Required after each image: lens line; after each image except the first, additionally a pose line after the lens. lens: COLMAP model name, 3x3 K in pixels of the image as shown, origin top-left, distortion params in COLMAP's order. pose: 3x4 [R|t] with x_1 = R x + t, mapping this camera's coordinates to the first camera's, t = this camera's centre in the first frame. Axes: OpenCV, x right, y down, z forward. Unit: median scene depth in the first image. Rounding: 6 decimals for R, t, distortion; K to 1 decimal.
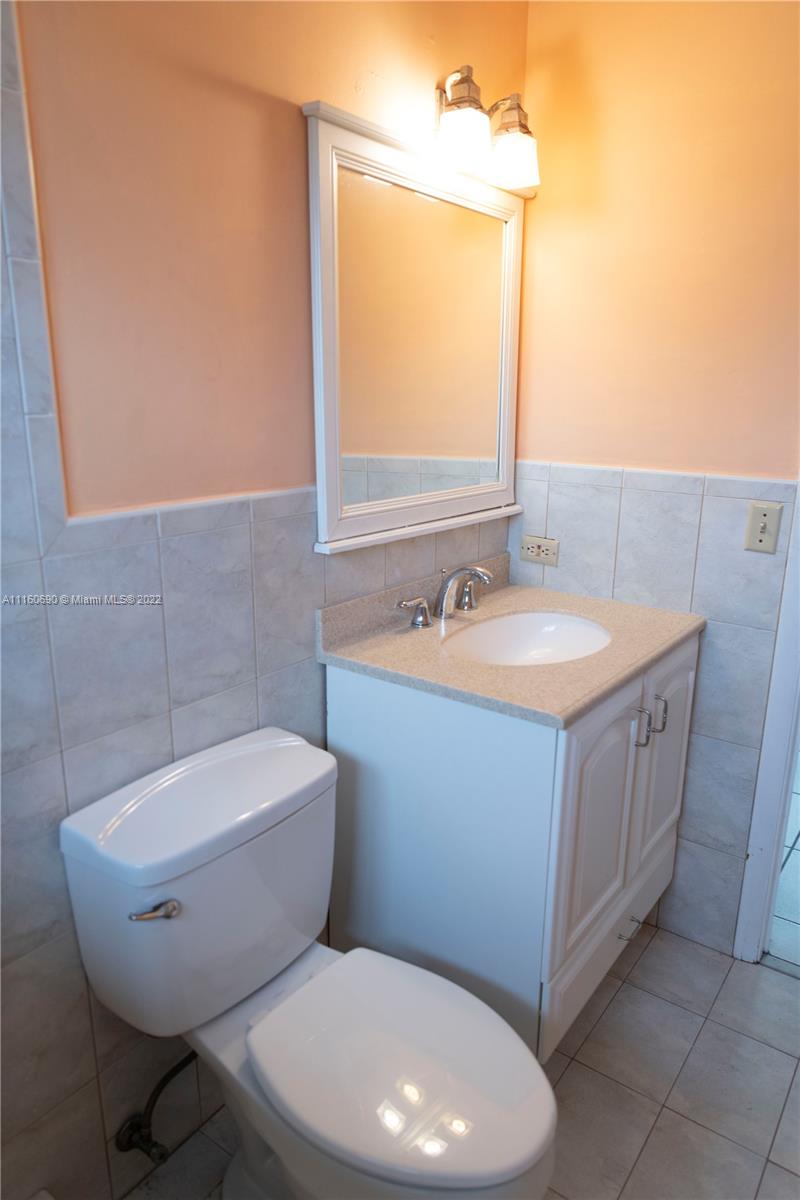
lens RADIAL K [[808.8, 0, 400.0], [0, 808.8, 600.0], [0, 0, 1]] dist [-0.046927, -0.001408]
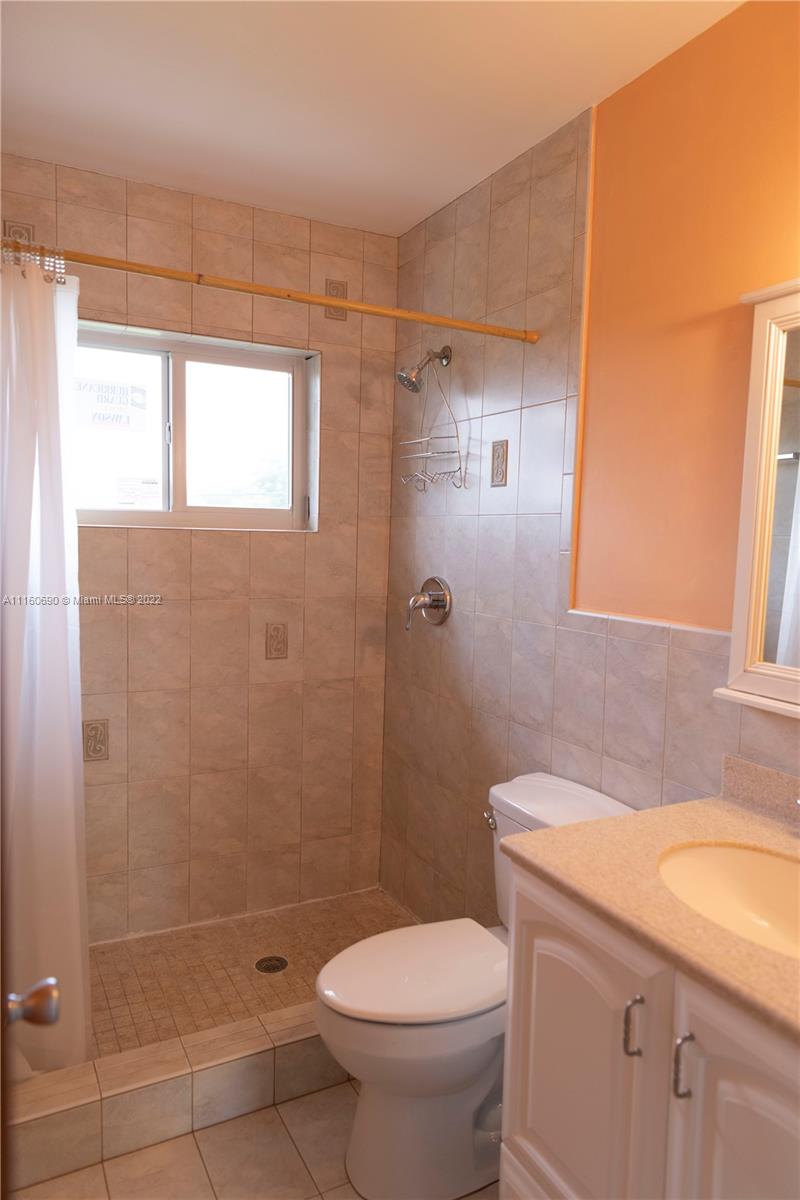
lens RADIAL K [[808.8, 0, 400.0], [0, 808.8, 600.0], [0, 0, 1]] dist [-0.046927, -0.001408]
pose [[-0.444355, 0.055142, -0.894152, 1.066161], [-0.253471, 0.949581, 0.184524, -0.278653], [0.859244, 0.308636, -0.407974, 1.103607]]
